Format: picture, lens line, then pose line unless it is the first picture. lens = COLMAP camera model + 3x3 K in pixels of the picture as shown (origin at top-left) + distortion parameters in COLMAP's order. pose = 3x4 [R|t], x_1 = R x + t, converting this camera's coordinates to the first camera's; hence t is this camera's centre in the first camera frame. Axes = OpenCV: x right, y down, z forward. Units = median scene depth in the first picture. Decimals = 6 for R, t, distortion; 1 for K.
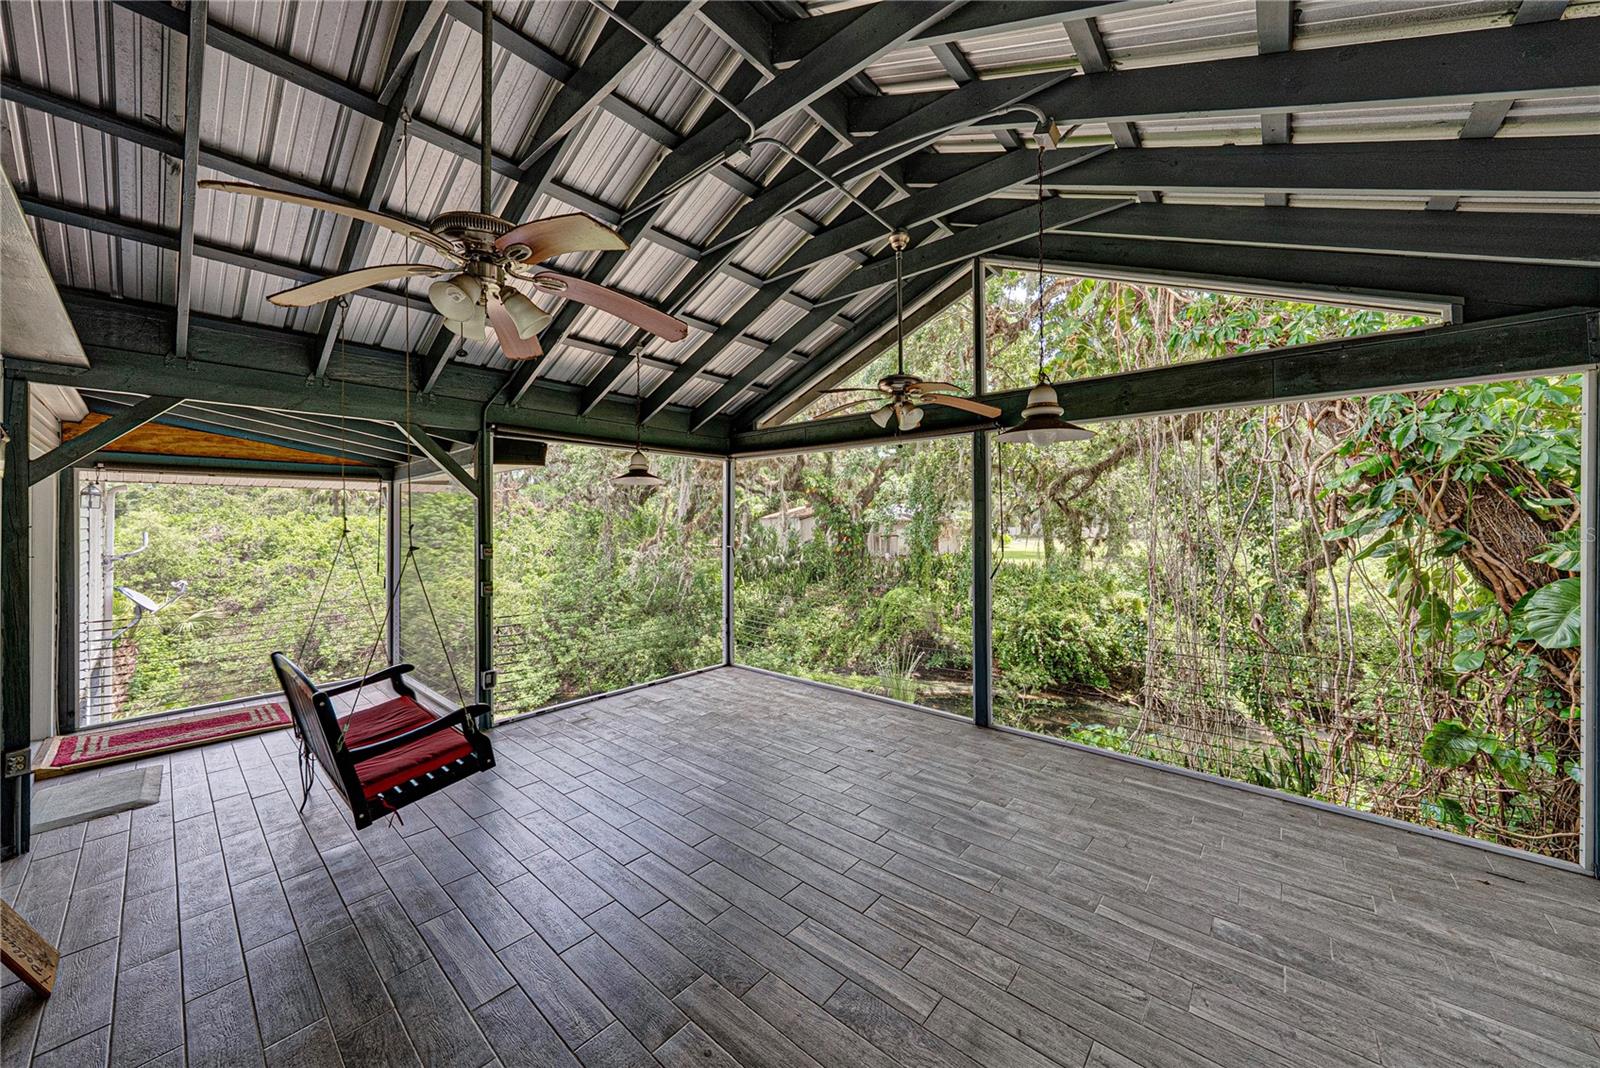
lens RADIAL K [[557.1, 0, 807.5], [0, 557.1, 517.5], [0, 0, 1]] dist [-0.000019, 0.000293]
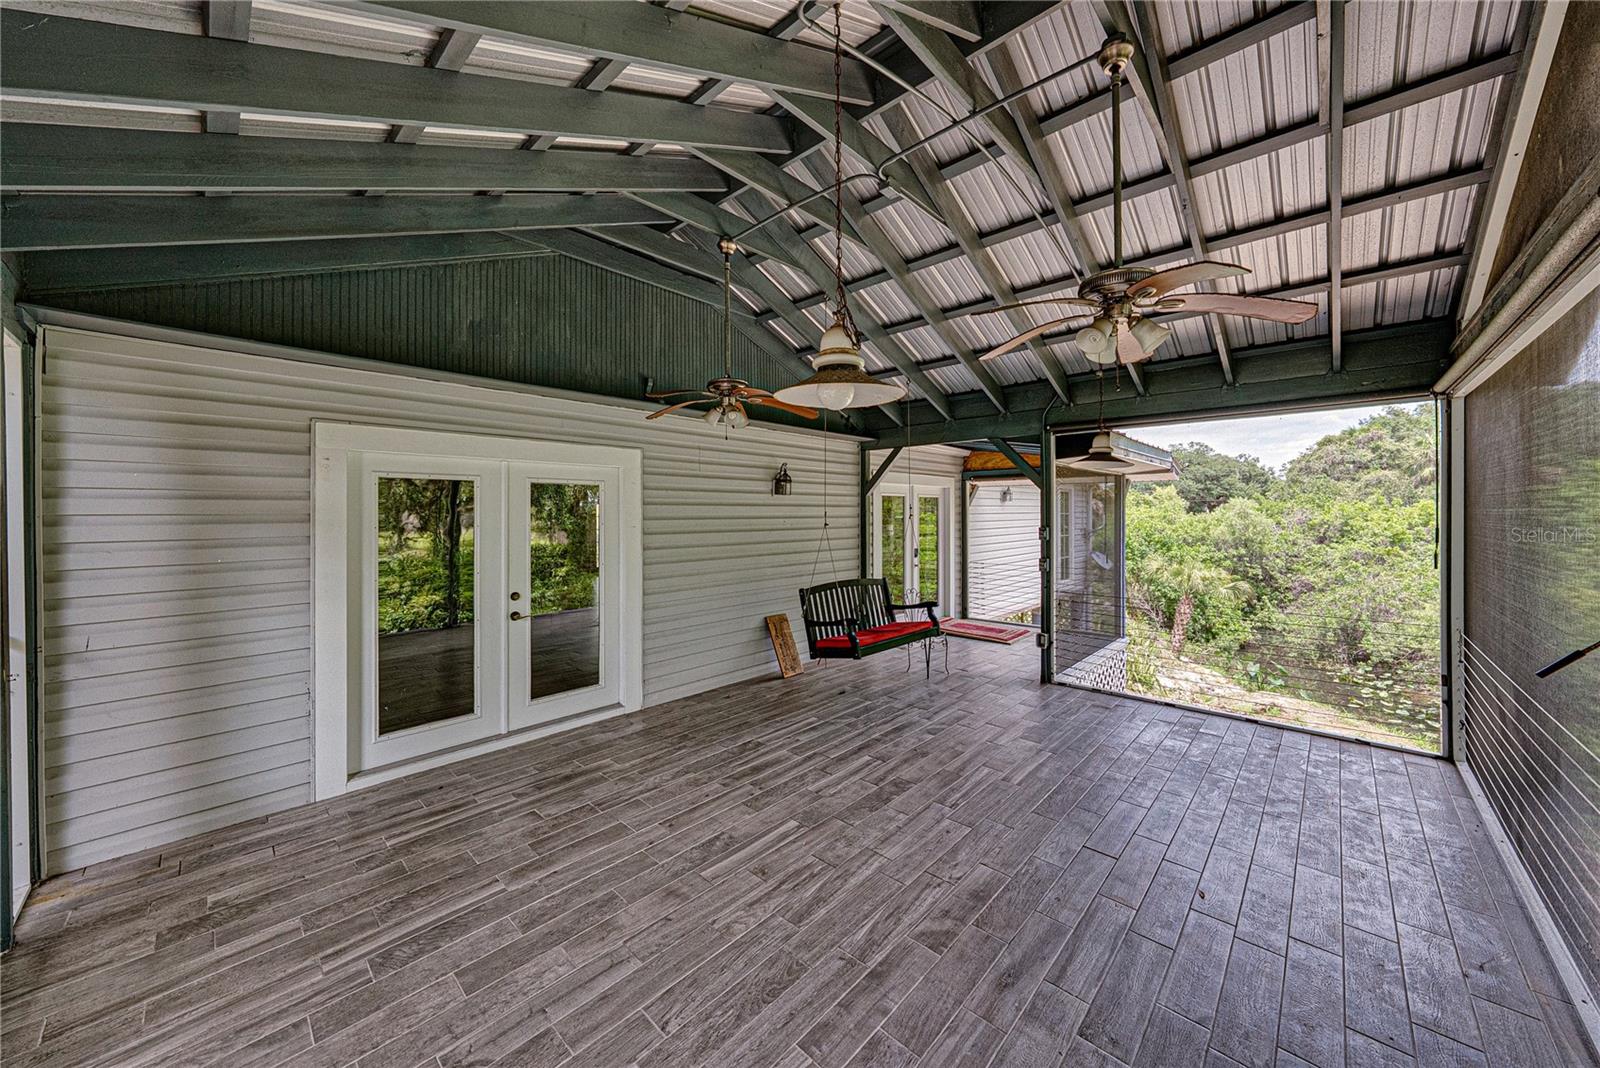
lens RADIAL K [[562.0, 0, 816.1], [0, 562.0, 513.0], [0, 0, 1]] dist [-0.001516, 0.000376]
pose [[-0.031469, 0.005981, -0.999487, 0.553071], [0.013732, 0.999890, 0.005551, 0.002341], [0.999410, -0.013550, -0.031547, 0.468705]]
